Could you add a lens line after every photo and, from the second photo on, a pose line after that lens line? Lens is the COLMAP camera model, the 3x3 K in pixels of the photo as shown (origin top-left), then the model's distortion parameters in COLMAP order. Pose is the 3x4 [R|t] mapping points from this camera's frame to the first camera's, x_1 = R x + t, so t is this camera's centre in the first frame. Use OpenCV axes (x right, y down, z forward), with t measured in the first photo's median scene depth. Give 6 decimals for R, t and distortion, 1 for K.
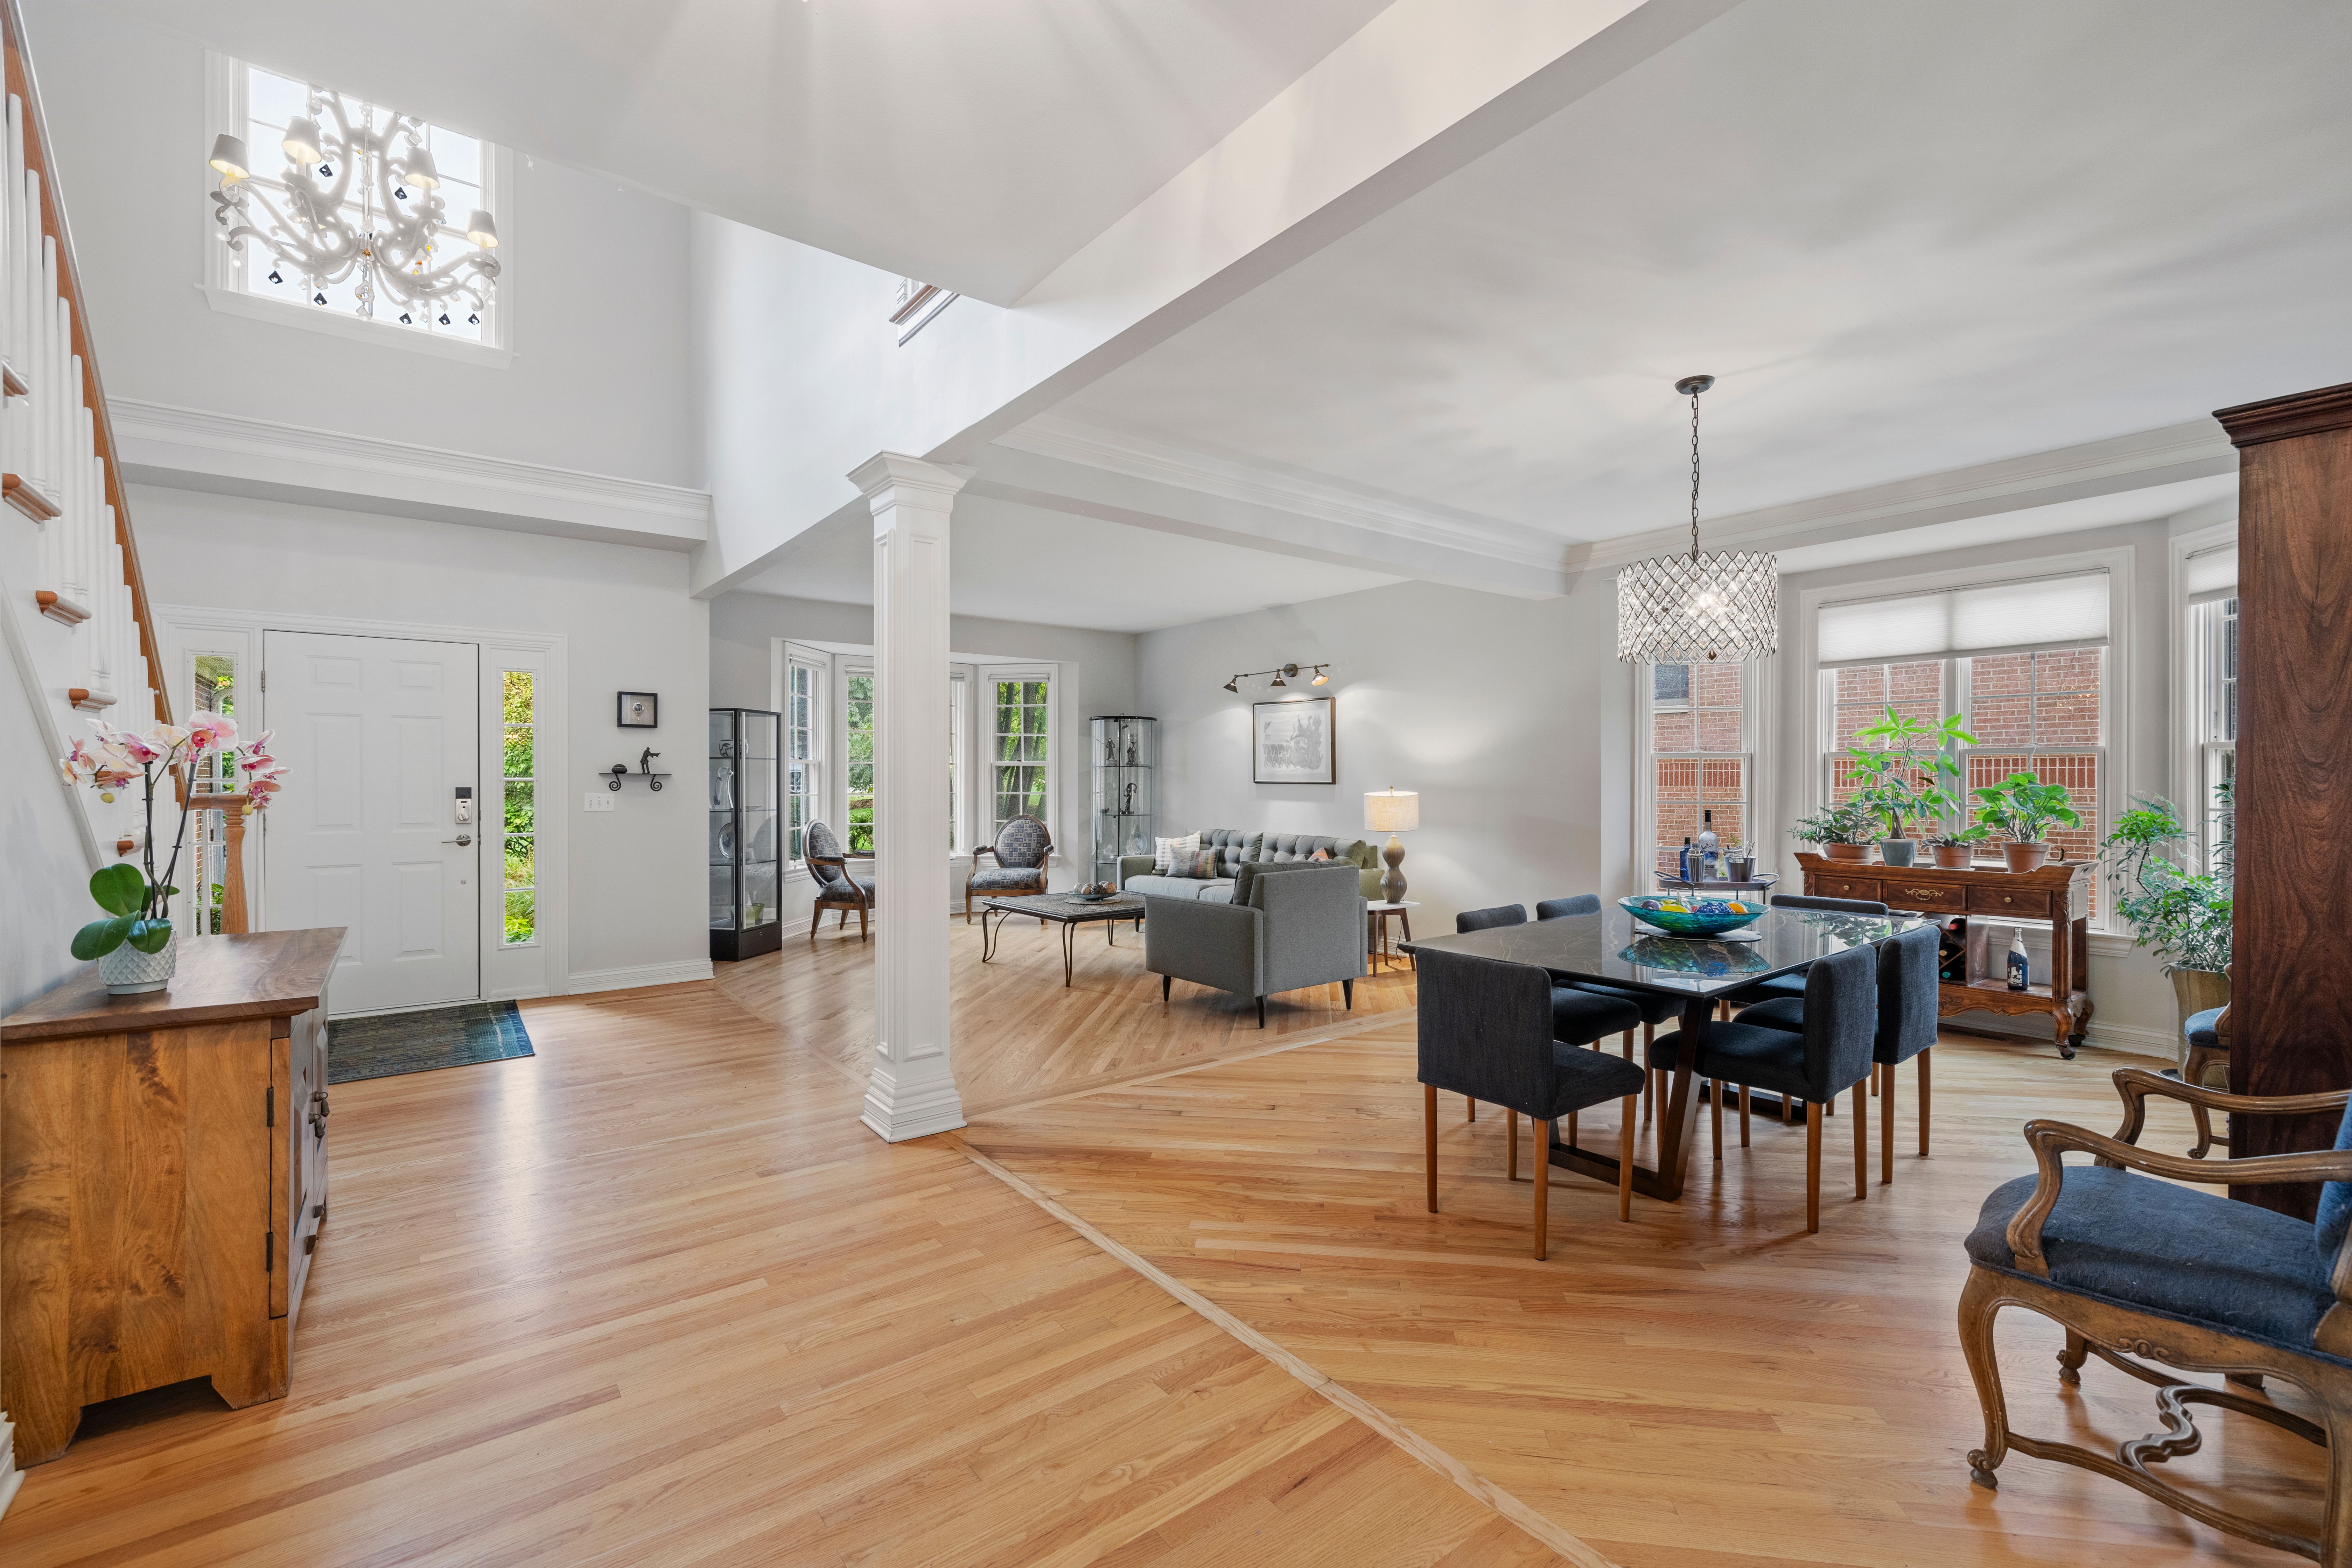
lens RADIAL K [[998.2, 0, 1159.3], [0, 998.2, 786.0], [0, 0, 1]] dist [0.004795, 0.000020]
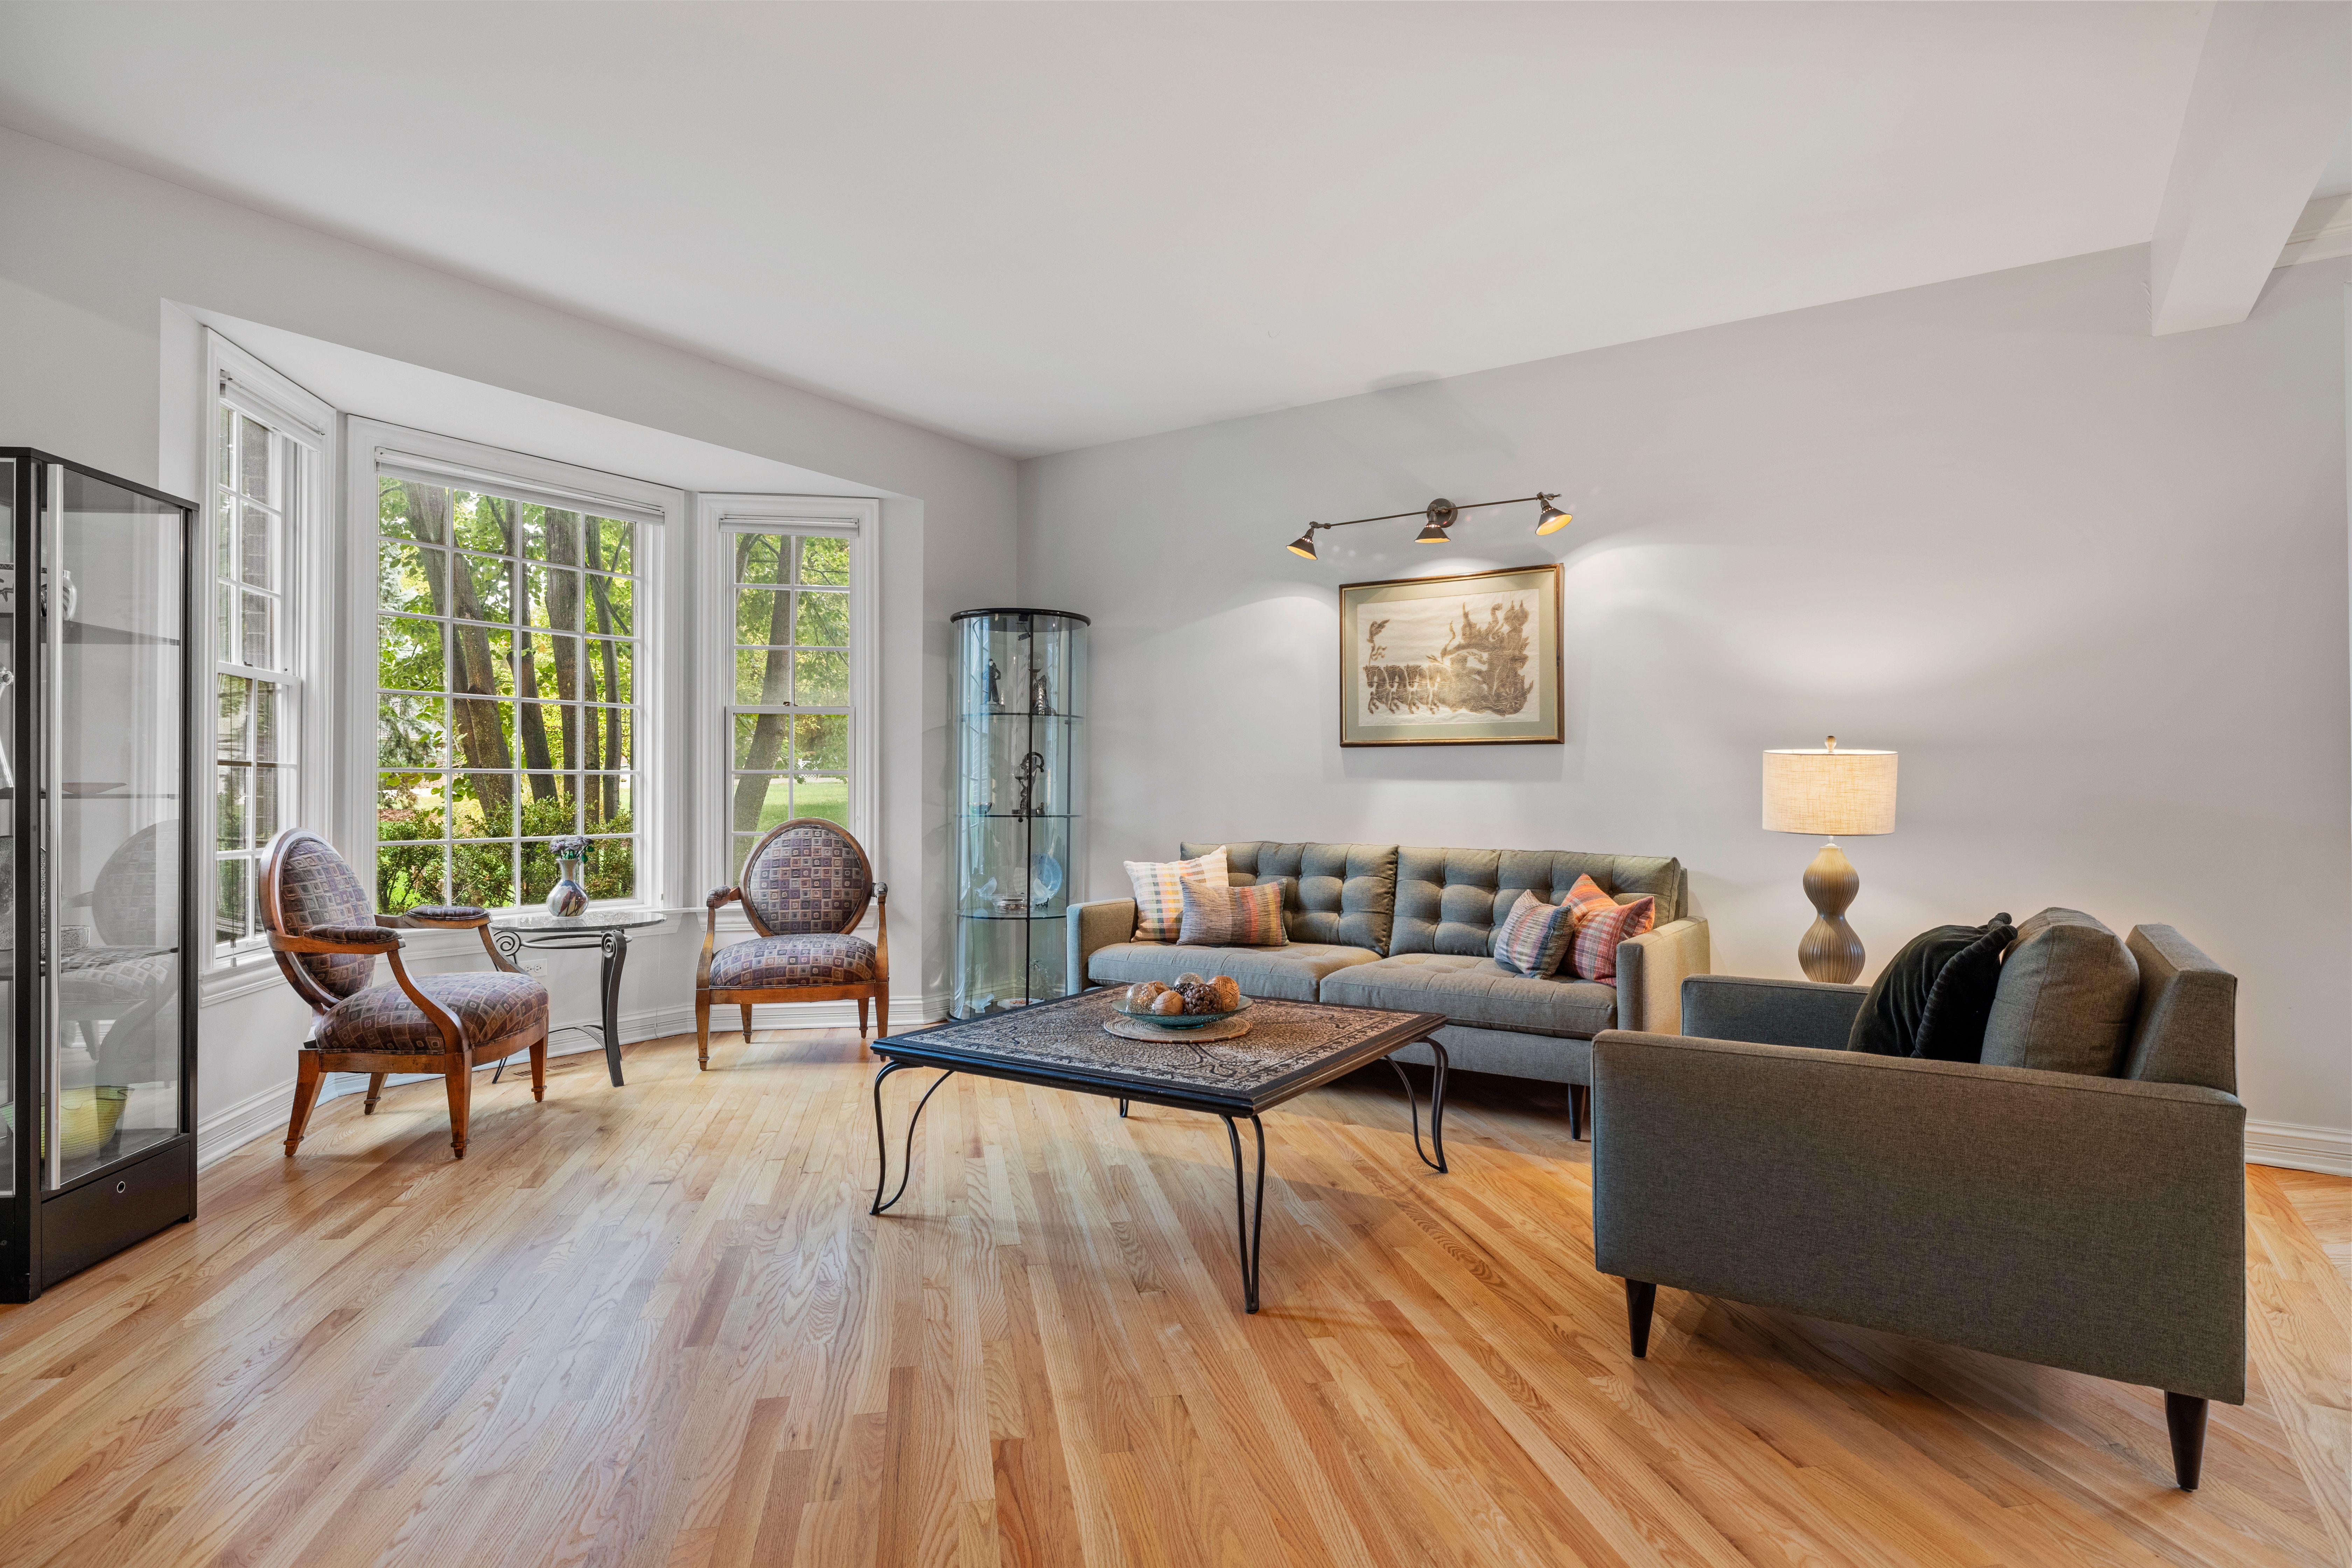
lens RADIAL K [[1238.1, 0, 1160.9], [0, 1238.1, 786.1], [0, 0, 1]] dist [-0.000623, 0.000014]
pose [[0.948339, 0.002302, 0.317252, -0.188041], [0.001070, 0.999945, -0.010454, 0.023355], [-0.317258, 0.010253, 0.948284, 0.467097]]
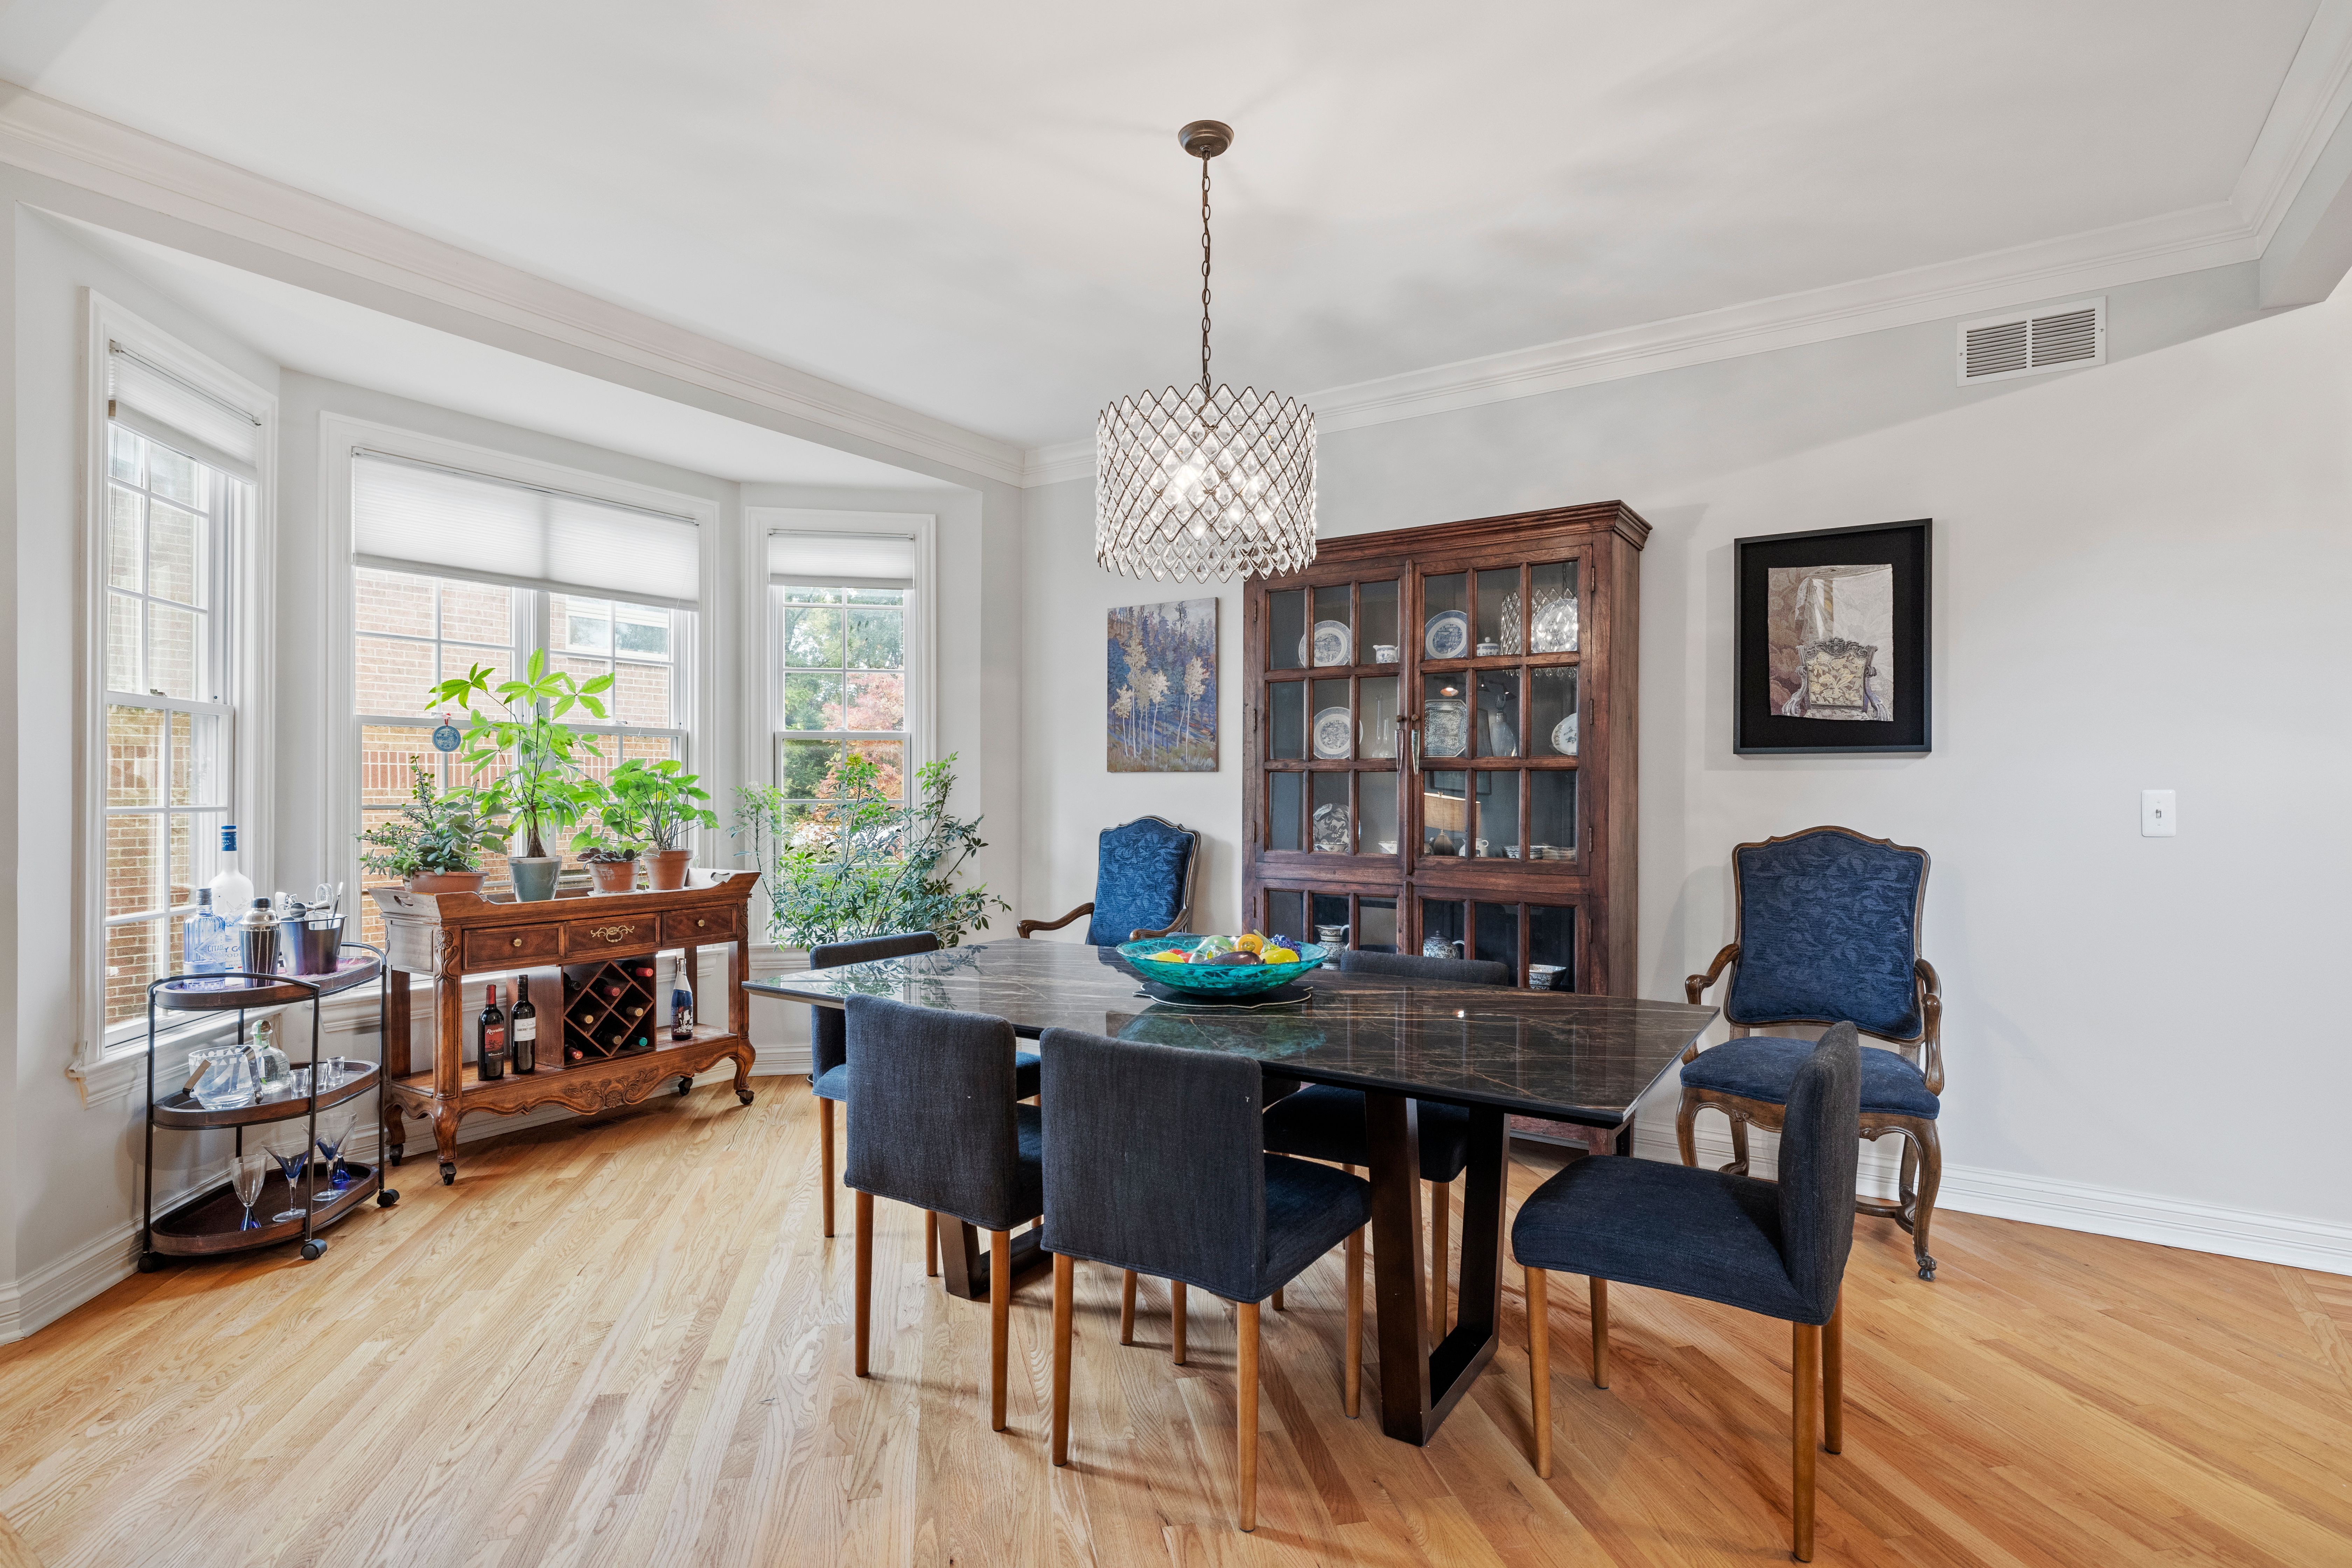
lens RADIAL K [[1178.3, 0, 1162.5], [0, 1178.3, 786.1], [0, 0, 1]] dist [-0.004348, -0.000127]
pose [[-0.324707, 0.001211, 0.945814, -0.072649], [0.006910, 0.999976, 0.001092, 0.005816], [-0.945789, 0.006890, -0.324708, 0.546031]]
